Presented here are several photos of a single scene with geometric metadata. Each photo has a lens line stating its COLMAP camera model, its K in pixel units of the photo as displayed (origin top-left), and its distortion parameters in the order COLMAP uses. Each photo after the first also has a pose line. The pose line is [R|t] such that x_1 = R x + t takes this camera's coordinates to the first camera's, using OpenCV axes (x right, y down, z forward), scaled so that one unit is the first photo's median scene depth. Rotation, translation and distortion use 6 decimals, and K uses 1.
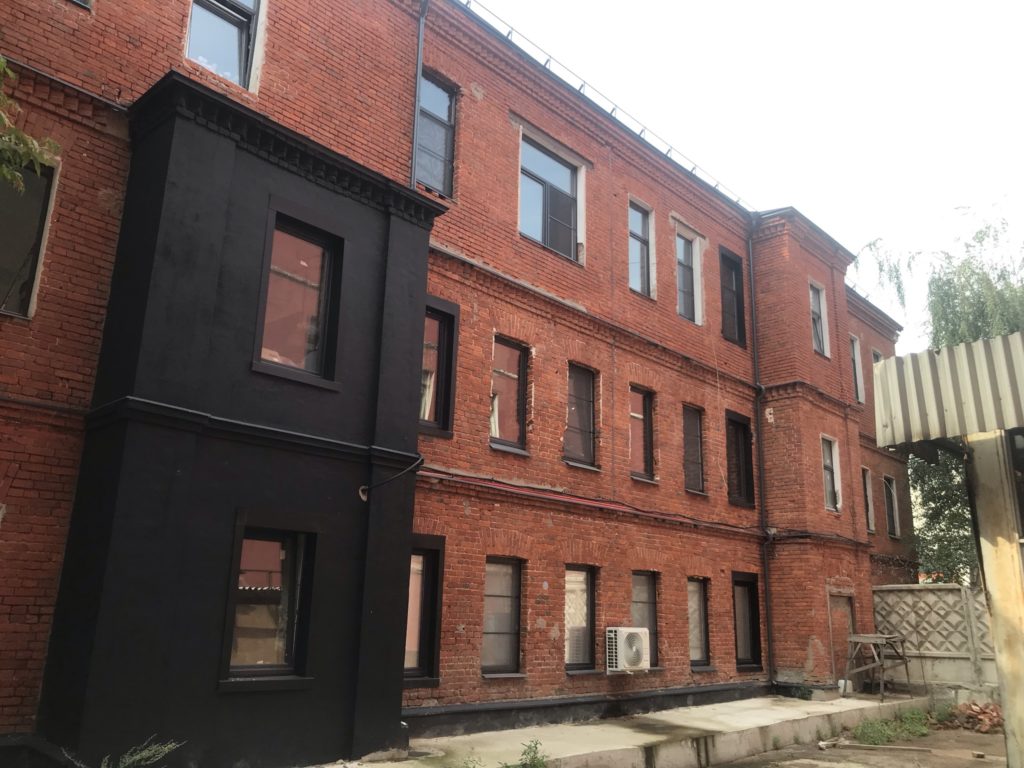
lens RADIAL K [[843.8, 0, 512.8], [0, 843.8, 386.4], [0, 0, 1]] dist [0.025737, -0.020613]
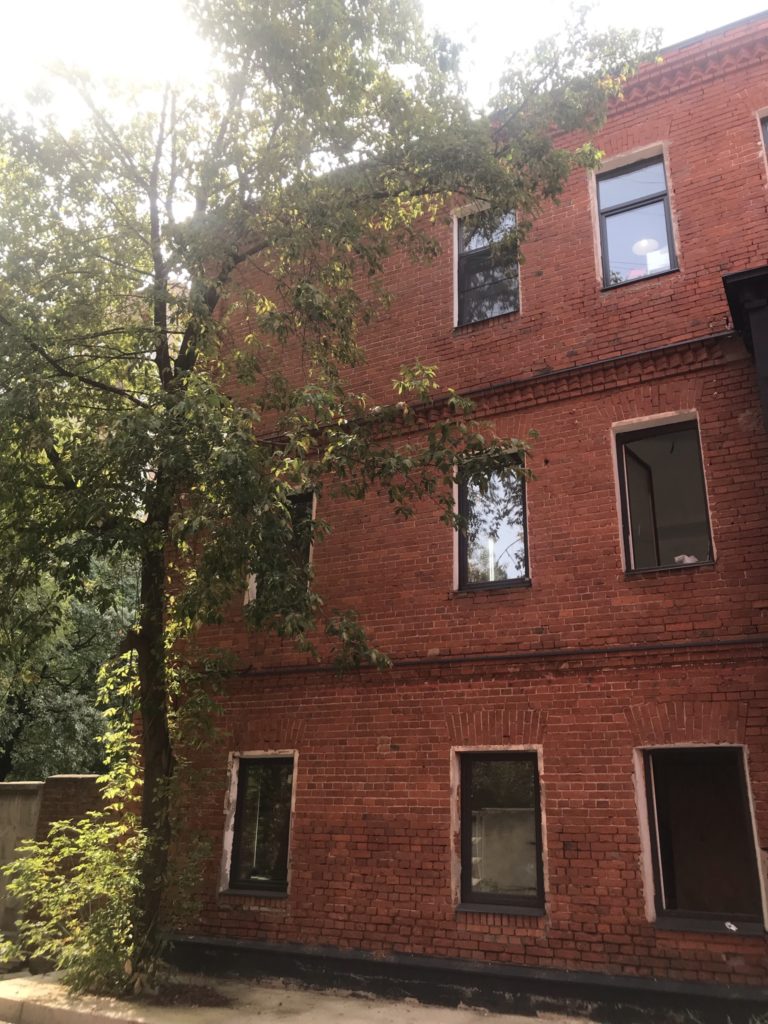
lens RADIAL K [[843.8, 0, 384.0], [0, 843.8, 512.0], [0, 0, 1]] dist [0.025737, -0.020613]
pose [[0.281965, -0.352068, -0.892493, 0.255993], [0.244655, 0.925870, -0.287941, 0.060095], [0.927707, -0.137163, 0.347198, 0.253809]]
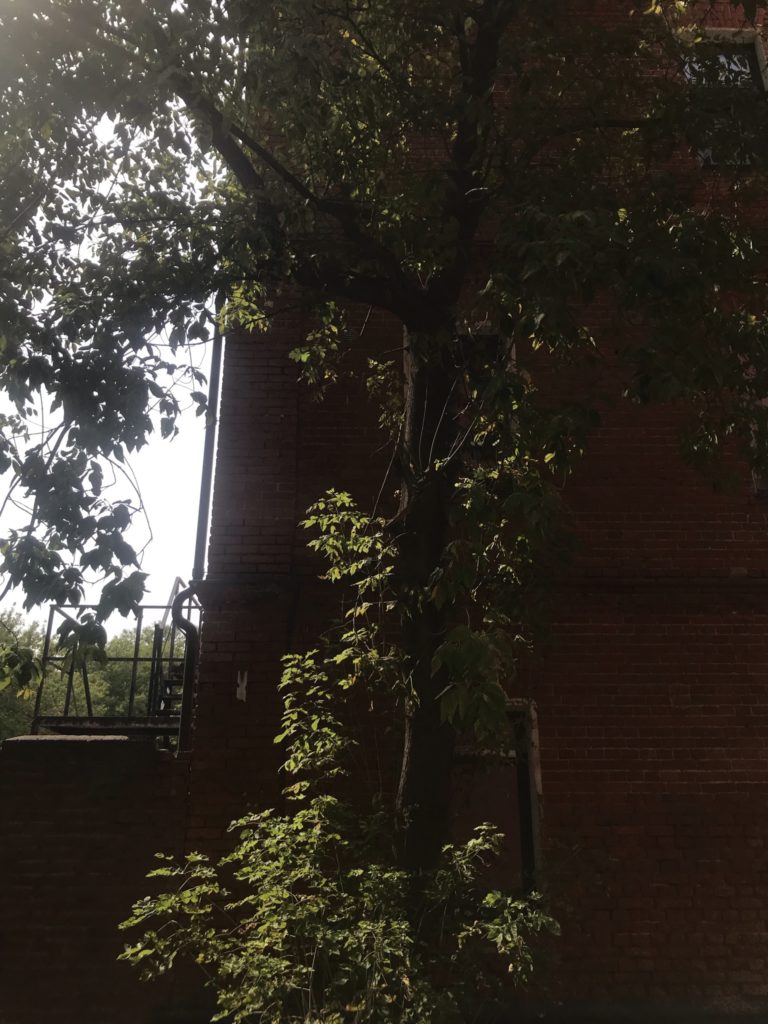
lens RADIAL K [[843.8, 0, 384.0], [0, 843.8, 512.0], [0, 0, 1]] dist [0.025737, -0.020613]
pose [[0.720733, -0.281159, -0.633635, -0.496963], [0.215761, 0.959638, -0.180396, -0.054789], [0.658780, -0.006696, 0.752306, -0.156762]]
